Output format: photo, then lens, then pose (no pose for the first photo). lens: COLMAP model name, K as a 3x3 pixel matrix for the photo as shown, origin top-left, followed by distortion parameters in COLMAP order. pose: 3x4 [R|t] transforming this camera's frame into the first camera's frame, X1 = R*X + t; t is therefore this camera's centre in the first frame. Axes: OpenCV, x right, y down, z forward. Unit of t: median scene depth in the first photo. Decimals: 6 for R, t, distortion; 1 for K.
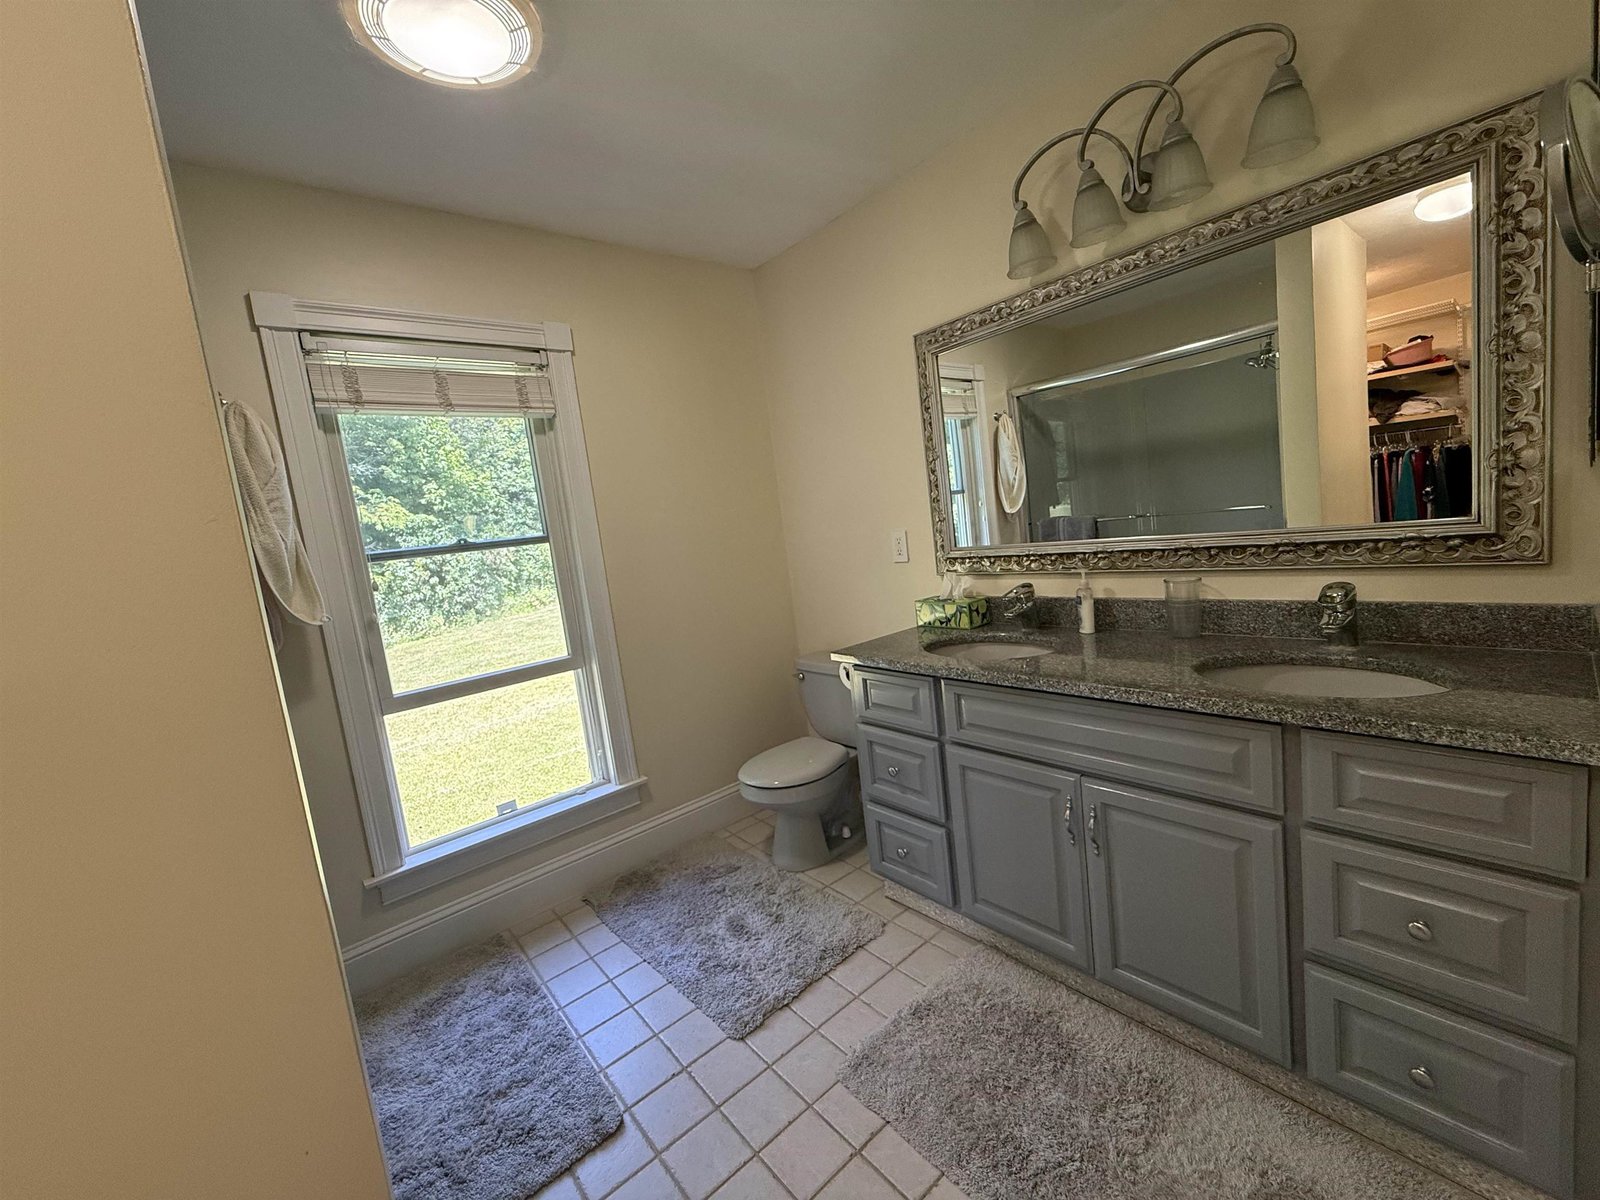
lens RADIAL K [[639.6, 0, 791.8], [0, 639.6, 599.8], [0, 0, 1]] dist [0.003412, -0.000088]
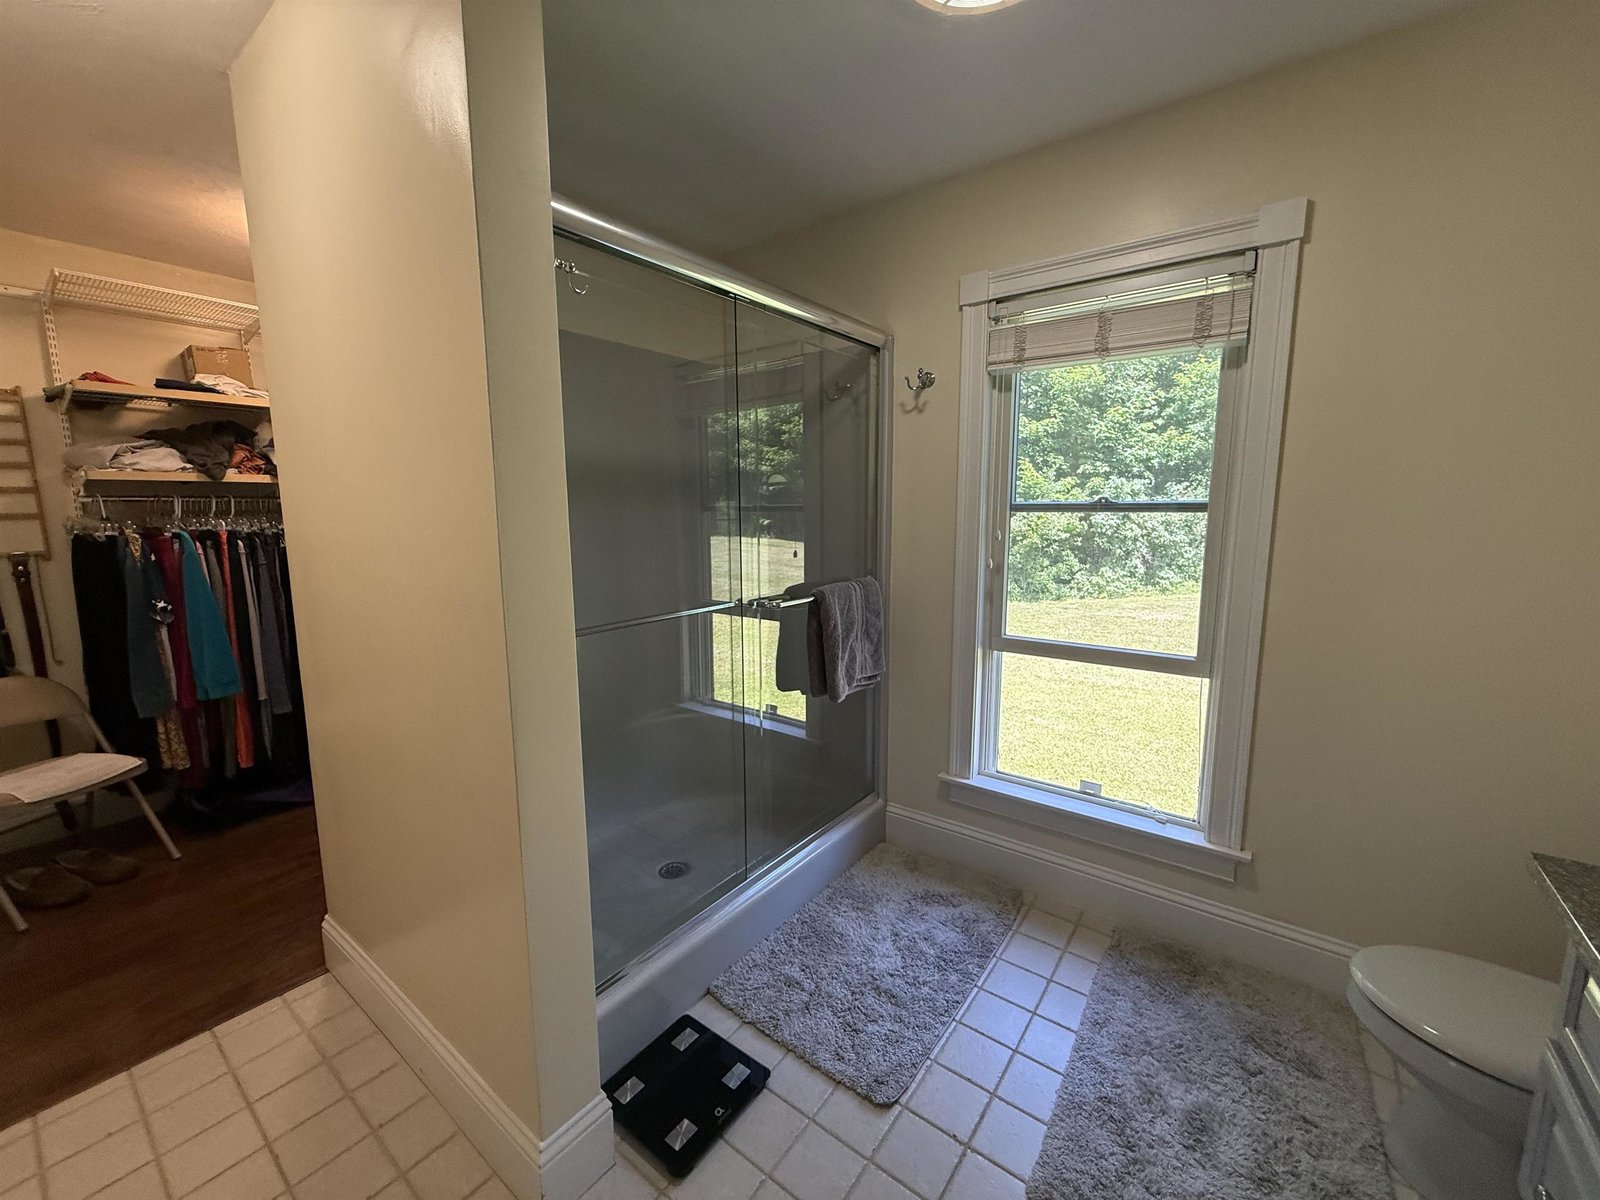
lens RADIAL K [[639.6, 0, 794.5], [0, 639.6, 597.2], [0, 0, 1]] dist [0.003412, -0.000088]
pose [[0.229257, 0.254169, -0.939595, 0.308357], [-0.135148, 0.964267, 0.227868, -0.115053], [0.963938, 0.074744, 0.255416, 0.375966]]
